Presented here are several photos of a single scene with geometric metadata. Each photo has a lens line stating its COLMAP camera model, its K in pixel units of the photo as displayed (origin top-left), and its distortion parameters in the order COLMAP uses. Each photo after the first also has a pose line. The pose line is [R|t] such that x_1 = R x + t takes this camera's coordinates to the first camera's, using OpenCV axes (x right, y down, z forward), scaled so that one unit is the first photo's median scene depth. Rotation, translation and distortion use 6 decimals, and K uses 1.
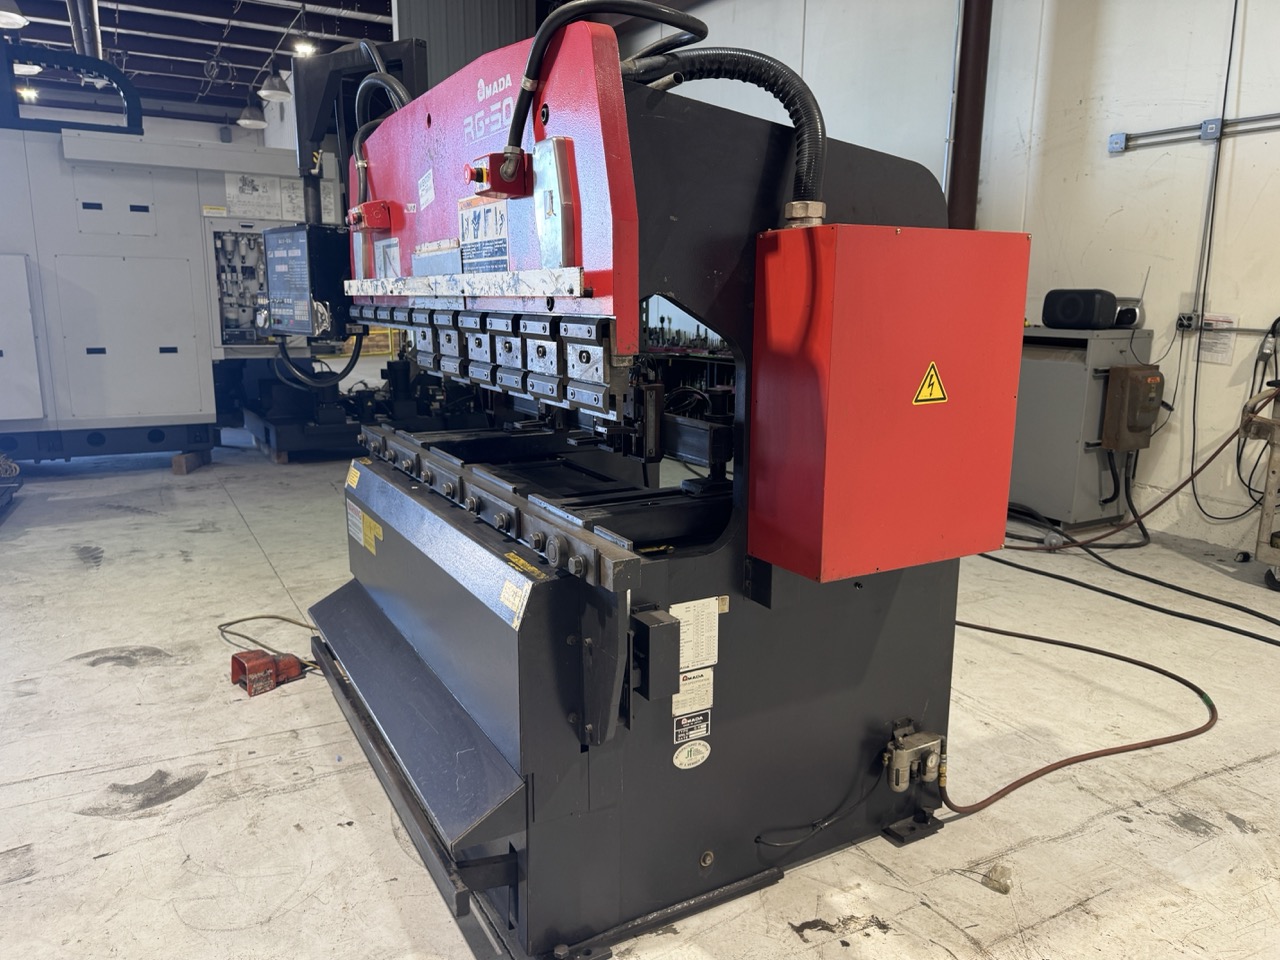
lens RADIAL K [[914.3, 0, 640.0], [0, 914.3, 480.0], [0, 0, 1]] dist [0.030582, -0.012902]
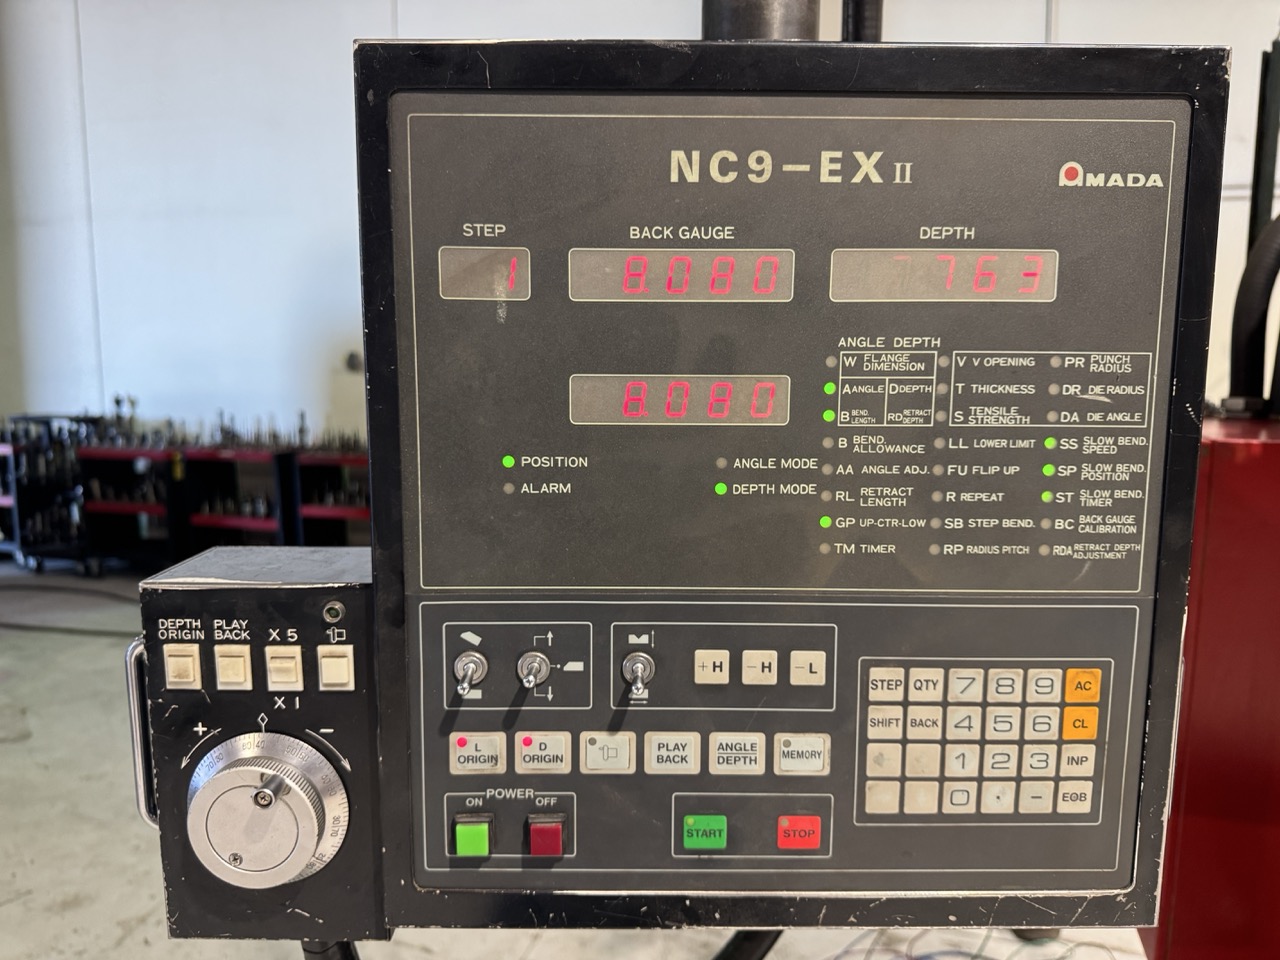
lens RADIAL K [[910.5, 0, 662.3], [0, 910.5, 479.8], [0, 0, 1]] dist [0.045429, -0.001216]
pose [[0.692059, -0.096719, 0.715332, -0.524451], [0.135370, 0.990791, 0.002998, -0.244366], [-0.709034, 0.094759, 0.698779, 1.024506]]
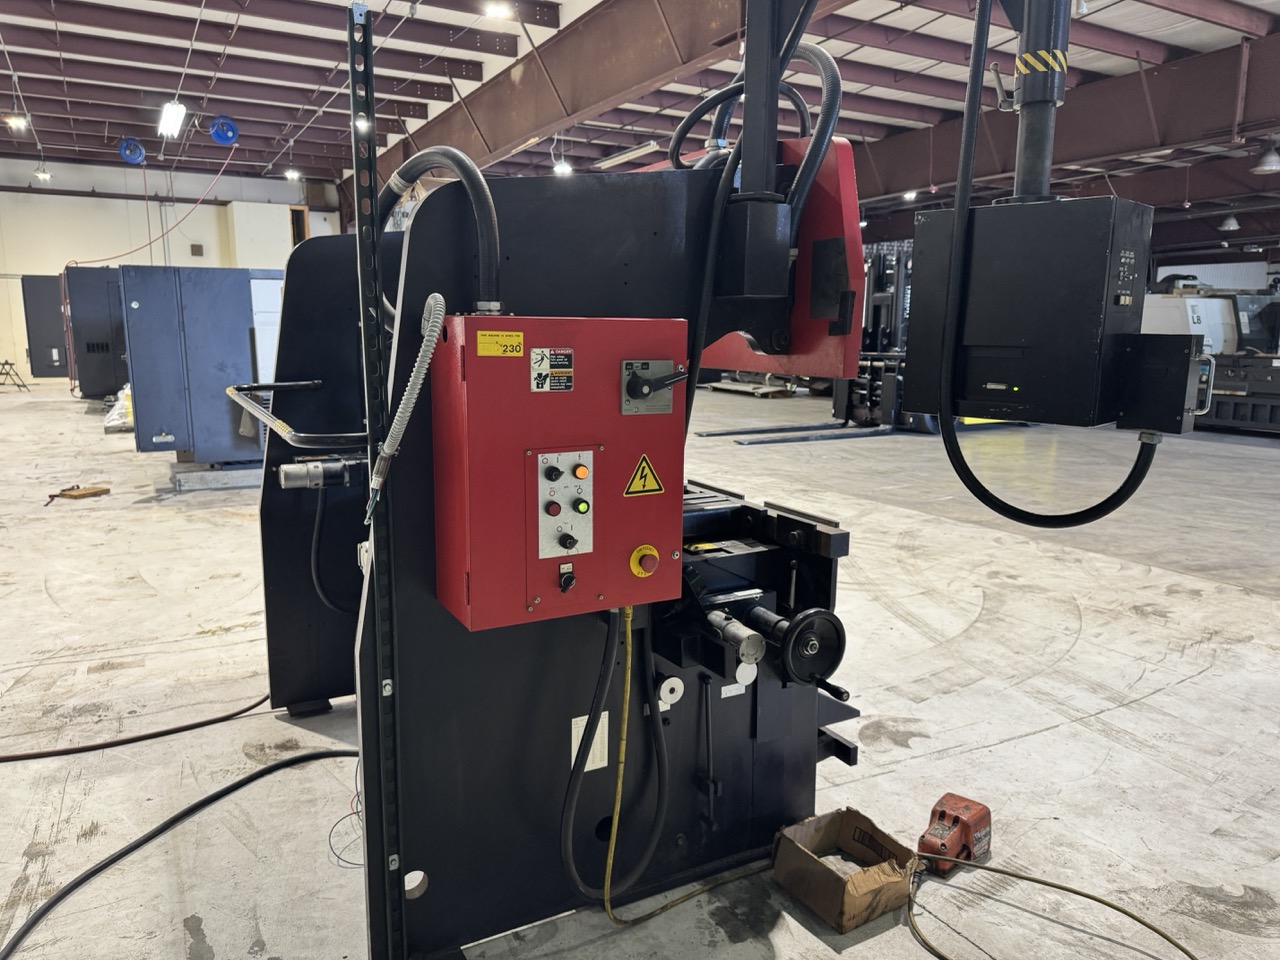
lens RADIAL K [[914.3, 0, 640.0], [0, 914.3, 480.0], [0, 0, 1]] dist [0.030582, -0.012902]
pose [[-0.999882, -0.014824, -0.003971, -0.156675], [-0.015254, 0.931569, 0.363245, -0.352058], [-0.001685, 0.363262, -0.931685, 1.700395]]
